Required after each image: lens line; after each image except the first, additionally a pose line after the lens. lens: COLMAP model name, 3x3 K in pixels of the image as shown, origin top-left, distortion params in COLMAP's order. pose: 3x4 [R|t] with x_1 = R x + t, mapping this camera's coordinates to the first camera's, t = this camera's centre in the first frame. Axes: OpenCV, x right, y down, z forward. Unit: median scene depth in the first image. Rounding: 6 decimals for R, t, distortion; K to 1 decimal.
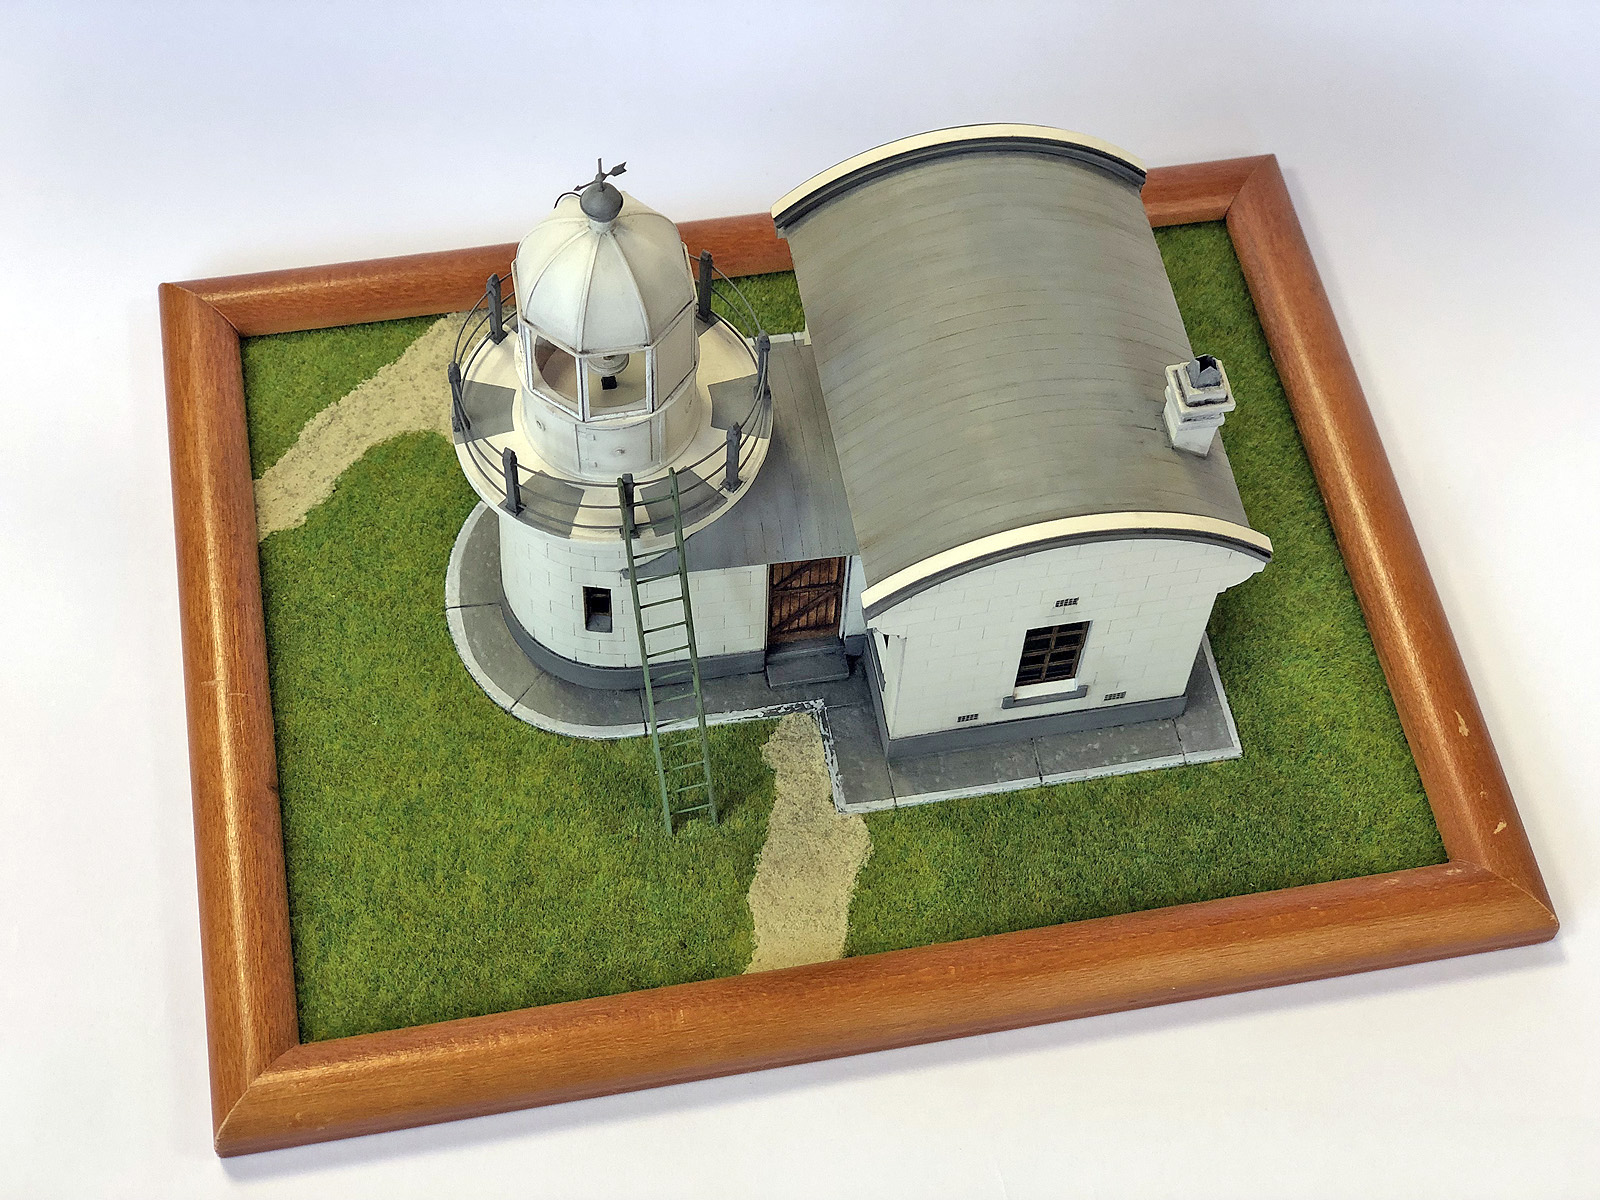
lens RADIAL K [[2452.2, 0, 800.0], [0, 2452.2, 600.0], [0, 0, 1]] dist [-0.178796, 1.407316]
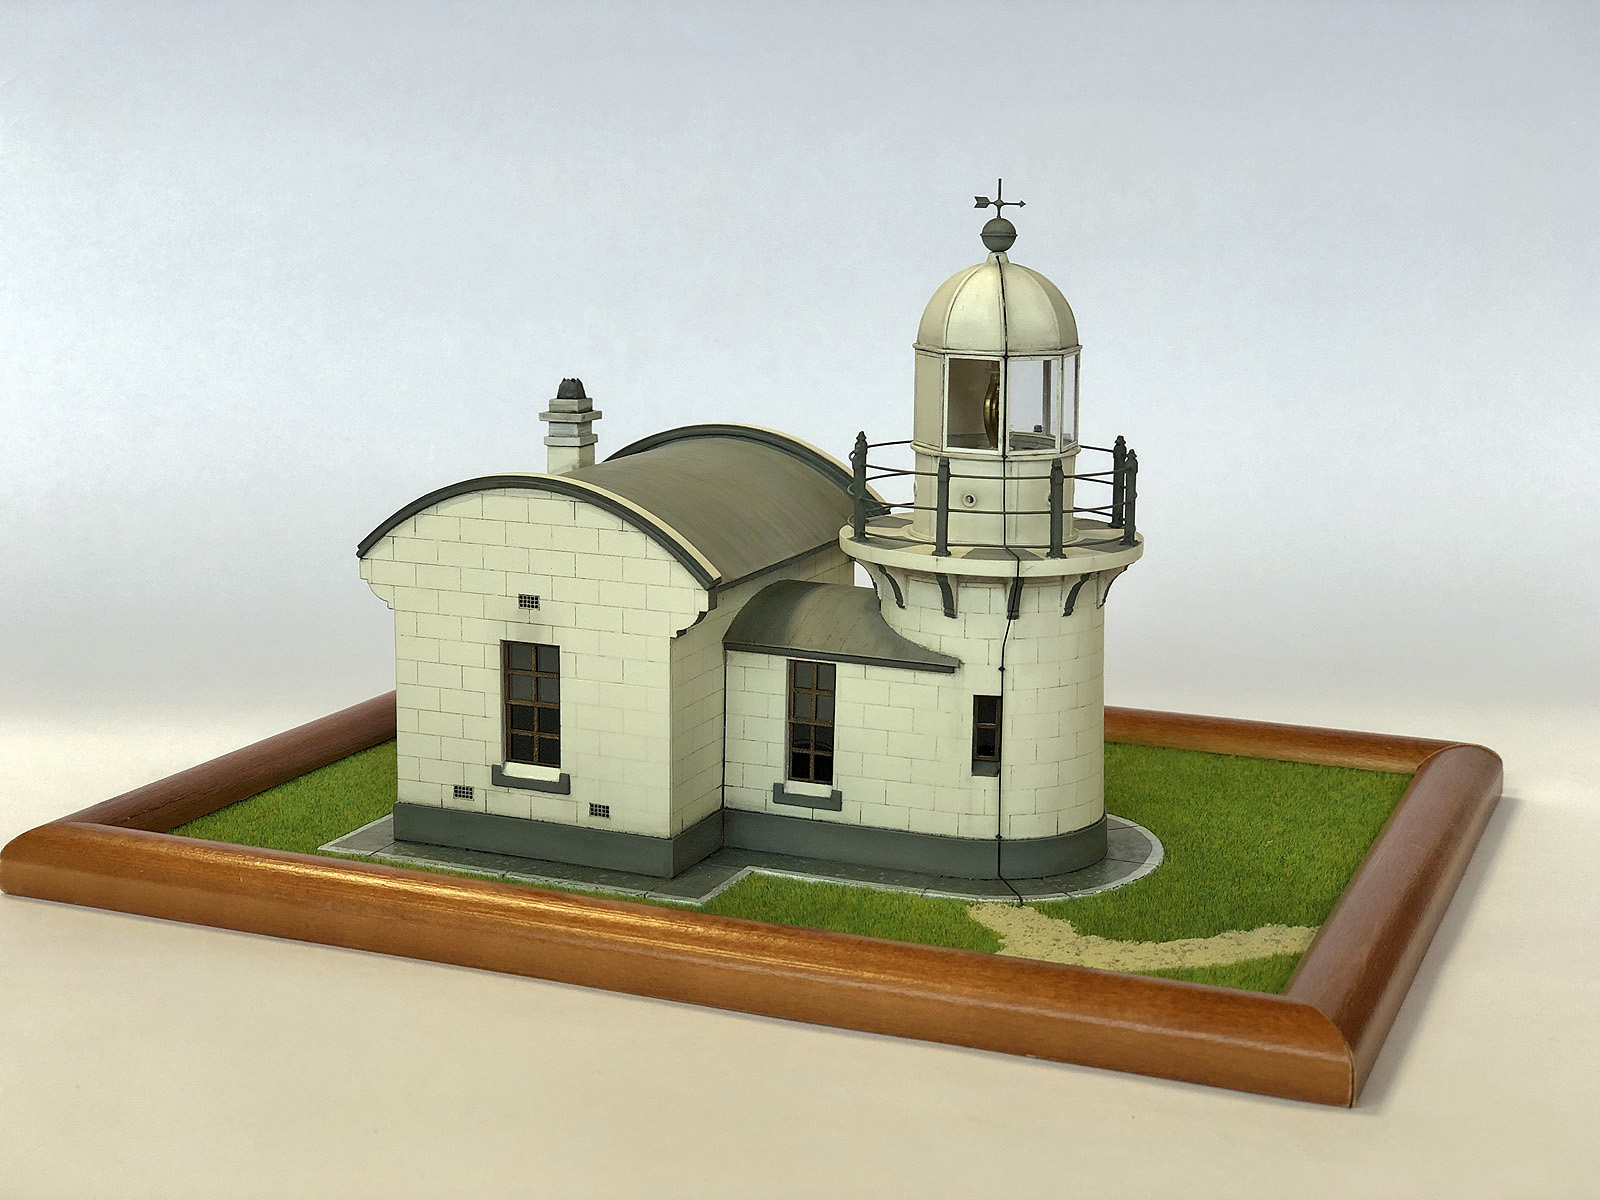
lens RADIAL K [[2452.2, 0, 800.0], [0, 2452.2, 600.0], [0, 0, 1]] dist [-0.178796, 1.407316]
pose [[0.842126, 0.081478, -0.533090, 0.704804], [-0.452965, 0.643314, -0.617228, 0.547363], [0.292653, 0.761255, 0.578658, 0.399209]]
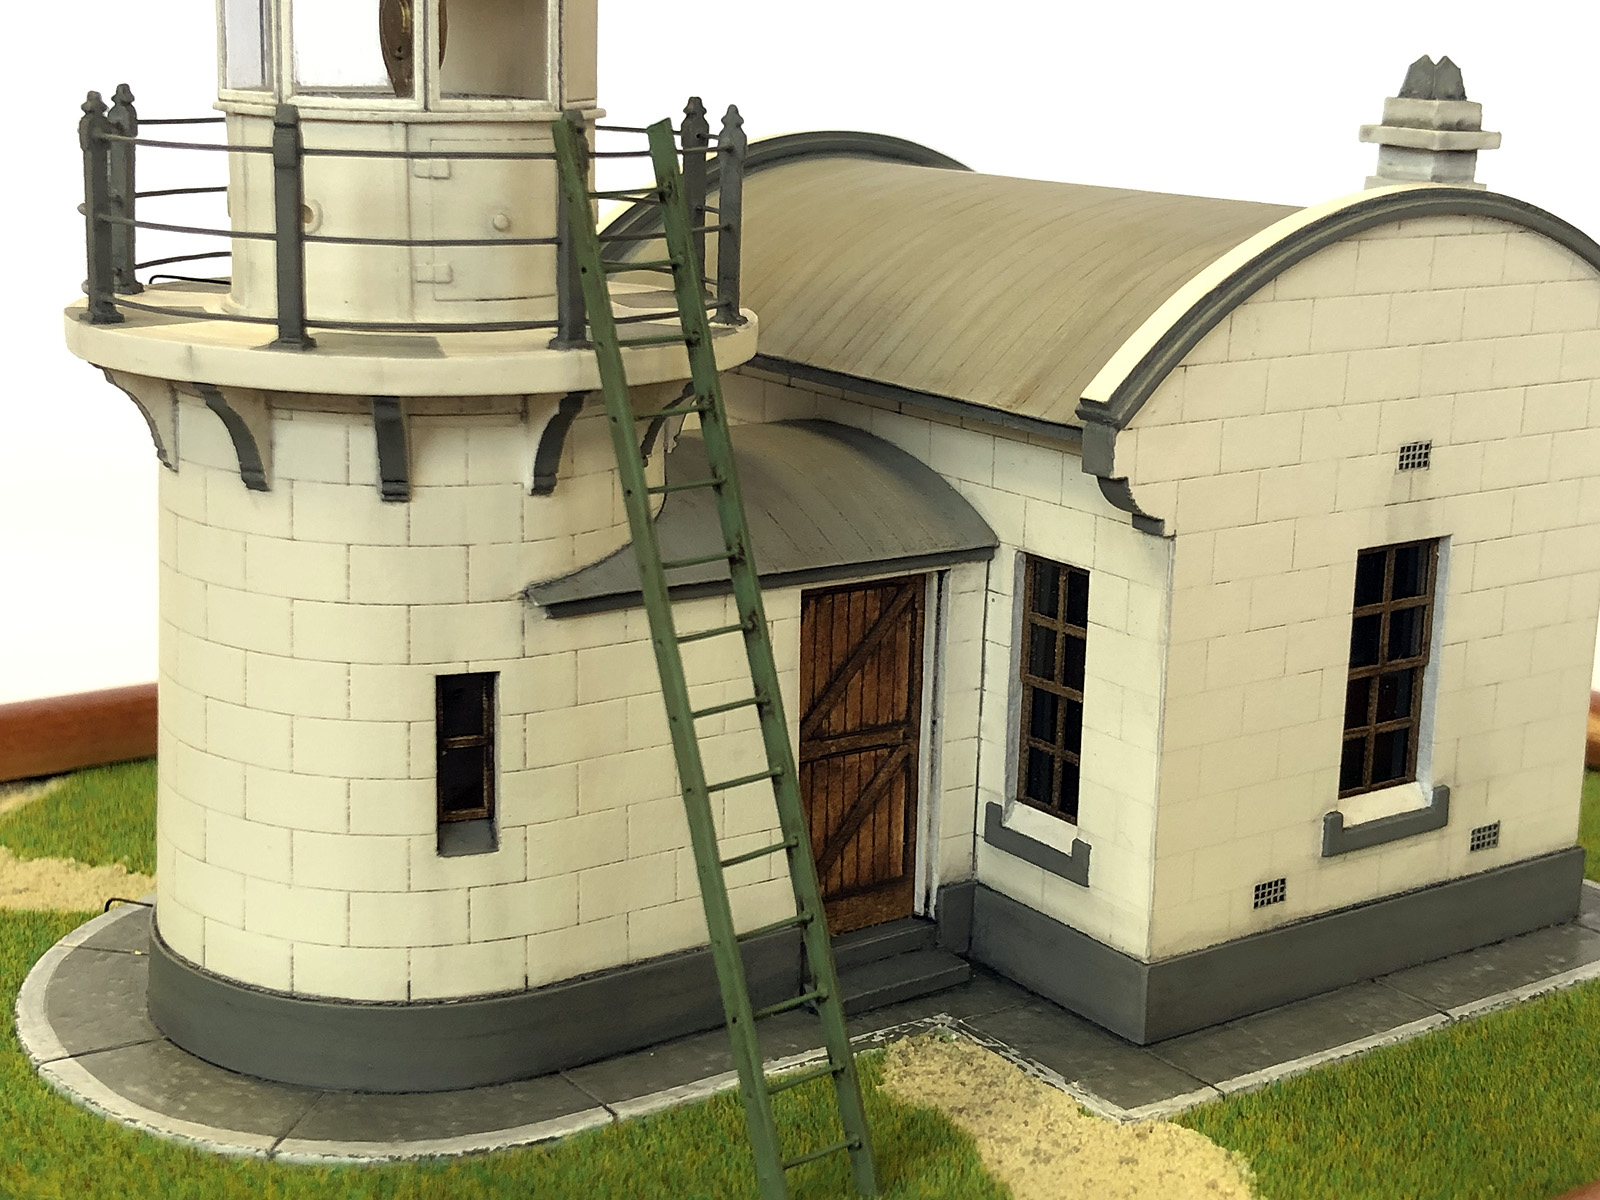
lens RADIAL K [[2408.4, 0, 797.5], [0, 2408.4, 576.7], [0, 0, 1]] dist [0.229765, -1.144570]
pose [[0.906575, -0.108323, 0.407906, -0.194953], [0.363758, 0.690648, -0.625048, 0.262038], [-0.214012, 0.715032, 0.665528, 0.661346]]
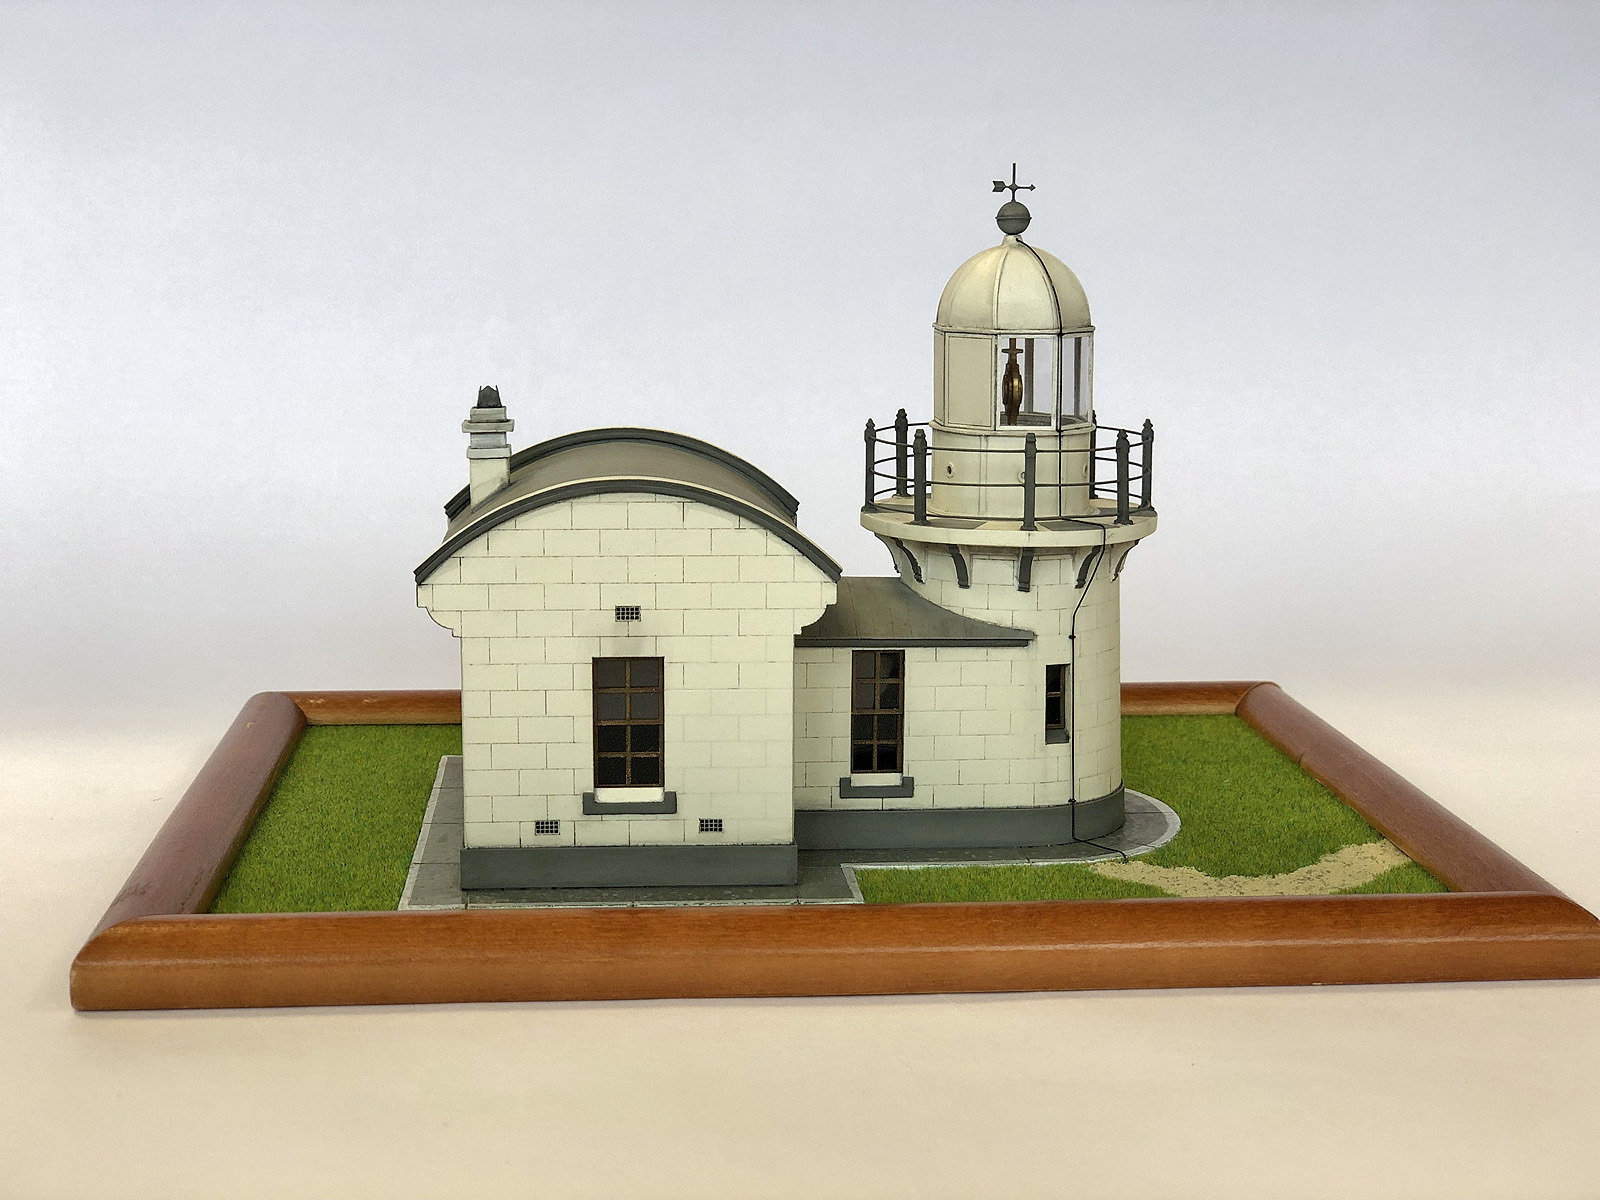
lens RADIAL K [[2452.2, 0, 800.0], [0, 2452.2, 600.0], [0, 0, 1]] dist [-0.178796, 1.407316]
pose [[0.994938, -0.009573, -0.100030, 0.255327], [-0.069230, 0.656219, -0.751388, 0.675598], [0.072835, 0.754510, 0.652235, 0.335166]]
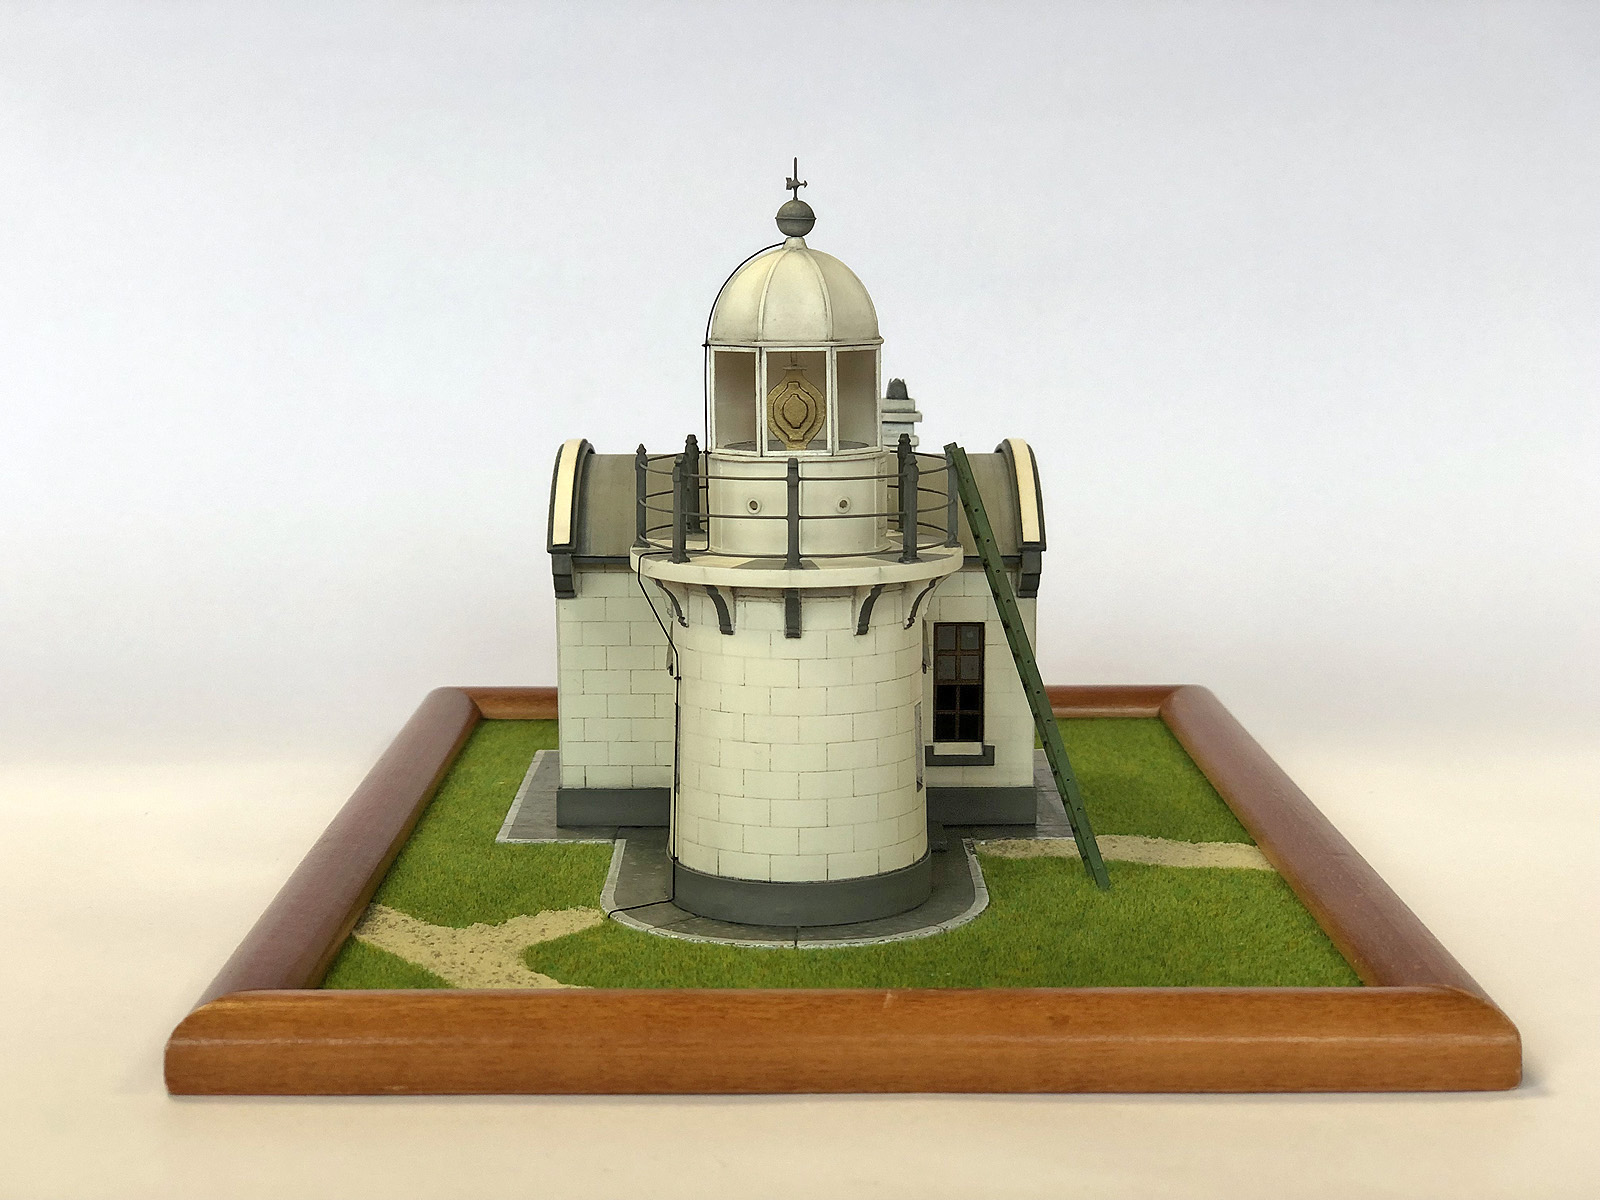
lens RADIAL K [[2452.2, 0, 800.0], [0, 2452.2, 600.0], [0, 0, 1]] dist [-0.178796, 1.407316]
pose [[0.171385, -0.185006, 0.967678, -0.950322], [0.844990, 0.532640, -0.047823, -0.018693], [-0.506576, 0.825874, 0.247615, 0.727239]]
